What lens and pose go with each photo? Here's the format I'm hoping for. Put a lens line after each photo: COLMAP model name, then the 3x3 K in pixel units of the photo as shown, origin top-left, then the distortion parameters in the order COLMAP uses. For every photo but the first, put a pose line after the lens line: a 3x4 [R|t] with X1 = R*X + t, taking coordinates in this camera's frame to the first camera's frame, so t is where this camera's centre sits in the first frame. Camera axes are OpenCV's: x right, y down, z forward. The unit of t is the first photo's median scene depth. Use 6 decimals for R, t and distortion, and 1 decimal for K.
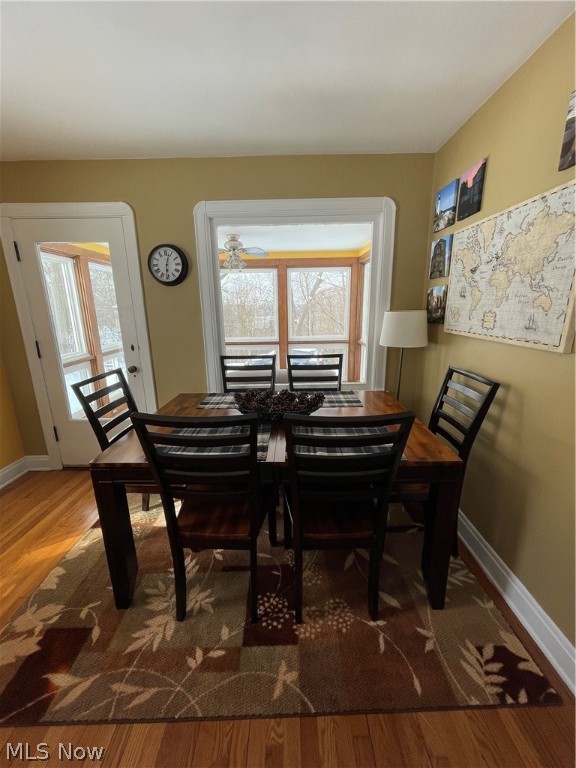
lens RADIAL K [[307.7, 0, 288.0], [0, 307.7, 384.0], [0, 0, 1]] dist [-0.004876, -0.000191]
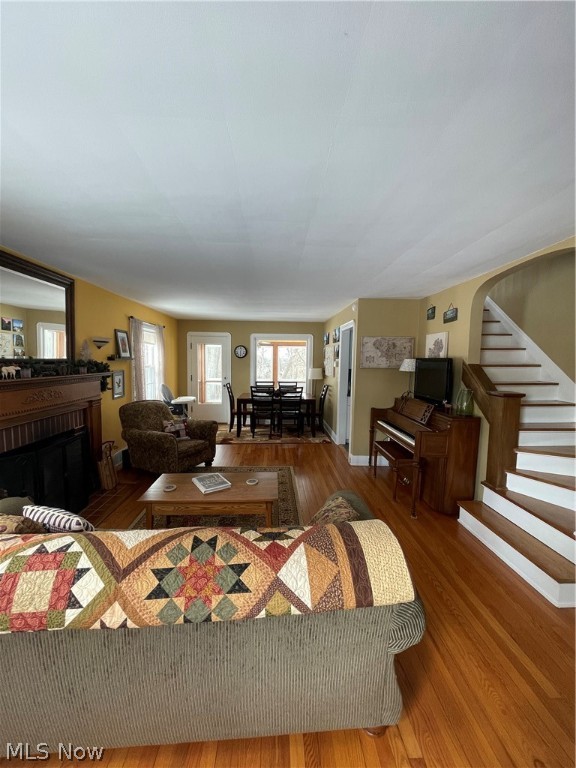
lens RADIAL K [[307.7, 0, 288.0], [0, 307.7, 384.0], [0, 0, 1]] dist [-0.004876, -0.000191]
pose [[0.998618, 0.024925, 0.046267, -0.052597], [-0.016879, 0.985850, -0.166780, 0.457581], [-0.049770, 0.165769, 0.984908, -2.094455]]
